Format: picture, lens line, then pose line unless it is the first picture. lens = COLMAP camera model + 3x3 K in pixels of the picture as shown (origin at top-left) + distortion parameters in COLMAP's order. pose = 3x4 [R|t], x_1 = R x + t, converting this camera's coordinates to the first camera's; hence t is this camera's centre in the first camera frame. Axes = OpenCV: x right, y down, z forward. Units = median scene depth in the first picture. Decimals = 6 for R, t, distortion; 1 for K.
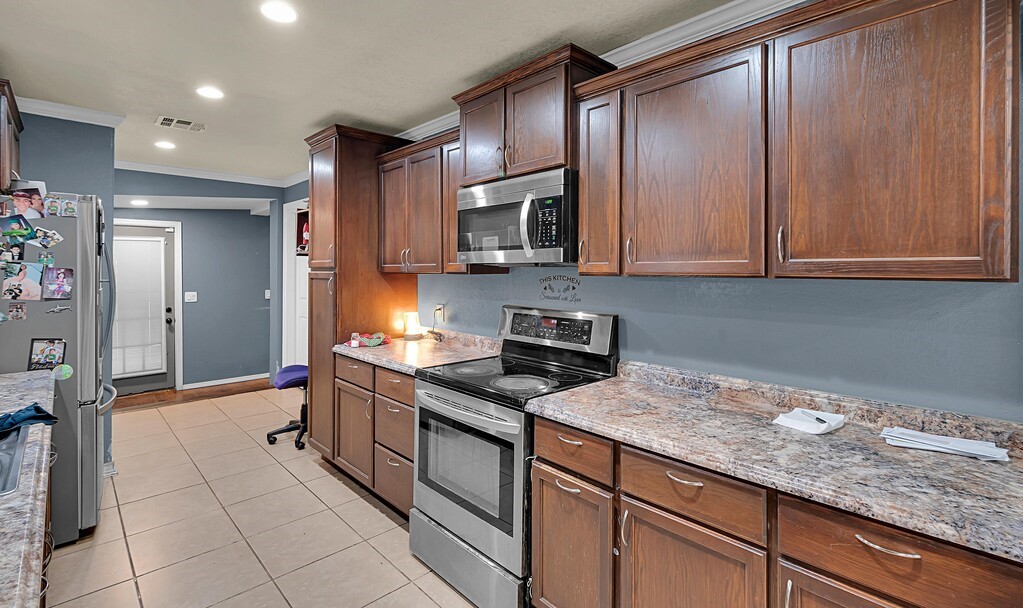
lens RADIAL K [[478.2, 0, 520.1], [0, 478.2, 268.4], [0, 0, 1]] dist [0.000628, -0.000274]
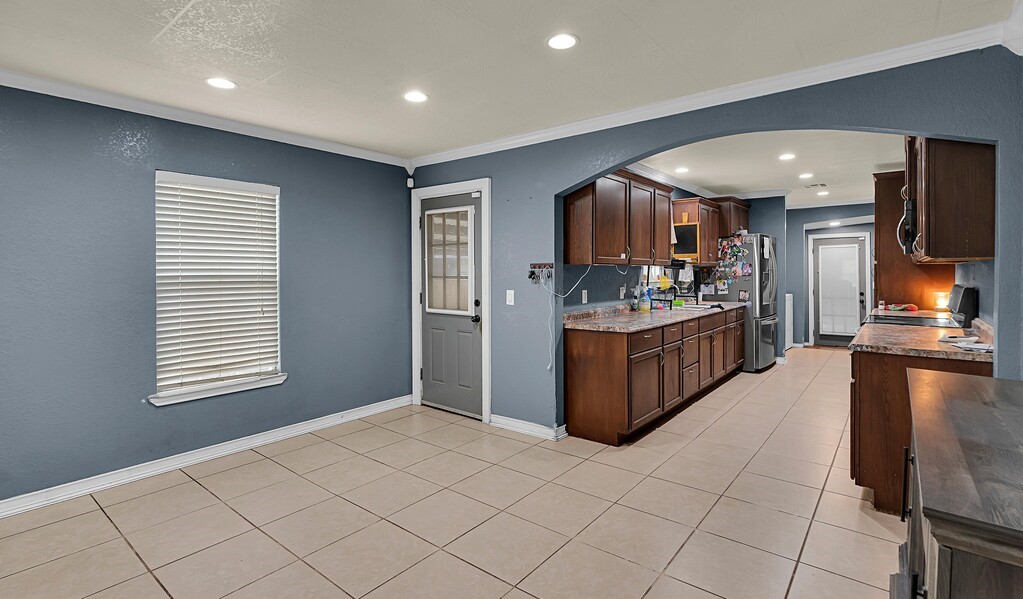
lens RADIAL K [[462.1, 0, 520.4], [0, 462.1, 274.8], [0, 0, 1]] dist [0.000225, -0.000400]
pose [[0.131707, 0.005186, -0.991275, 1.377723], [0.006318, 0.999962, 0.006071, 0.038133], [0.991269, -0.007062, 0.131669, -0.553442]]
